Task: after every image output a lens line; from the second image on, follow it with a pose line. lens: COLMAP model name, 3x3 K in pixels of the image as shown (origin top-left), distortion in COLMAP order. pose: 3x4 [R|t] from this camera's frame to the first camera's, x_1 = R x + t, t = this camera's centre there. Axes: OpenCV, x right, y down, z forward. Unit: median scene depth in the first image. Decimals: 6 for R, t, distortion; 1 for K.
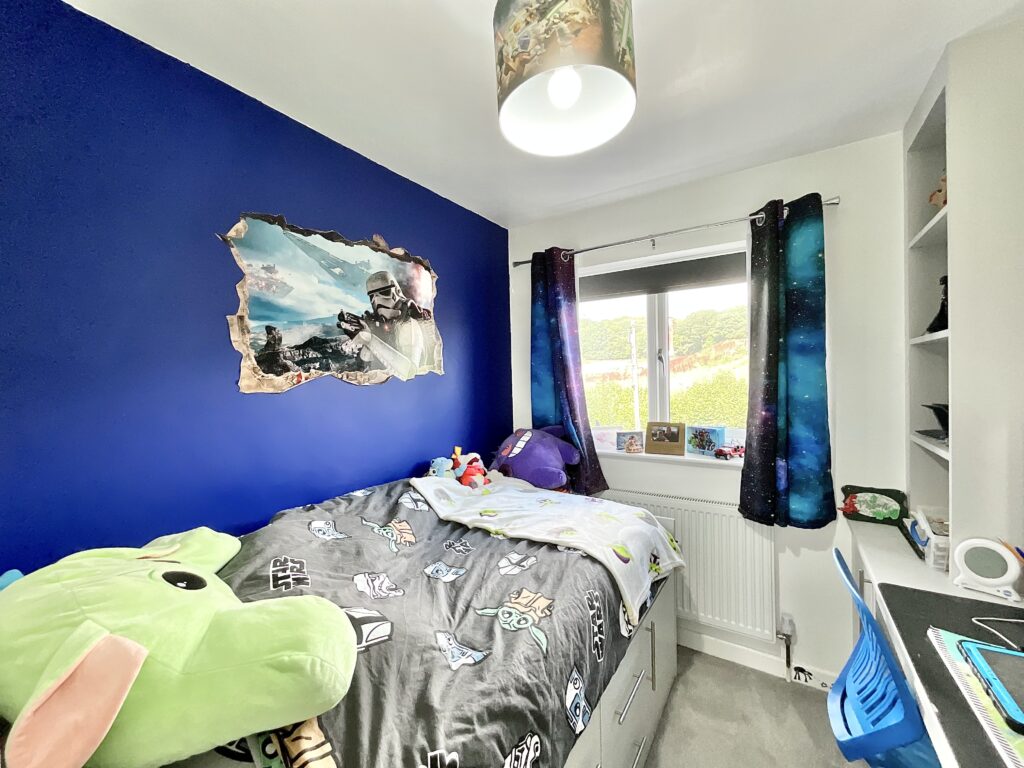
lens RADIAL K [[419.5, 0, 512.0], [0, 419.5, 384.0], [0, 0, 1]] dist [0.000513, 0.000060]
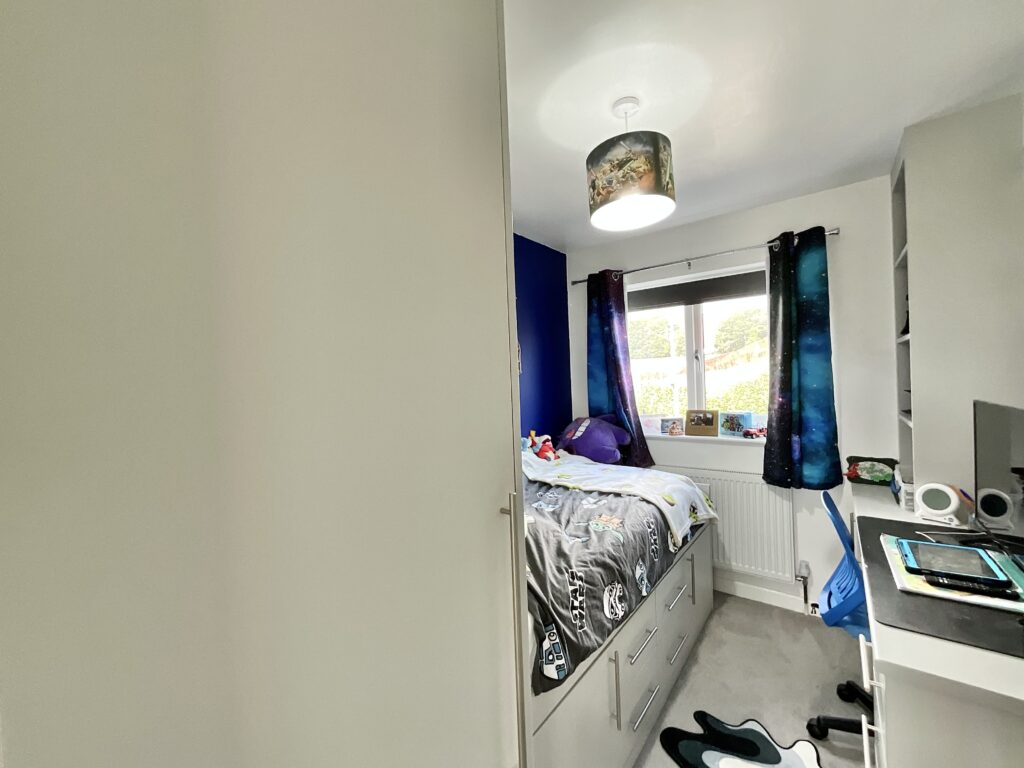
lens RADIAL K [[419.5, 0, 512.0], [0, 419.5, 384.0], [0, 0, 1]] dist [0.000513, 0.000060]
pose [[0.996429, -0.014734, -0.083133, -0.106147], [0.014518, 0.999889, -0.003207, 0.015296], [0.083171, 0.001988, 0.996533, -0.340578]]
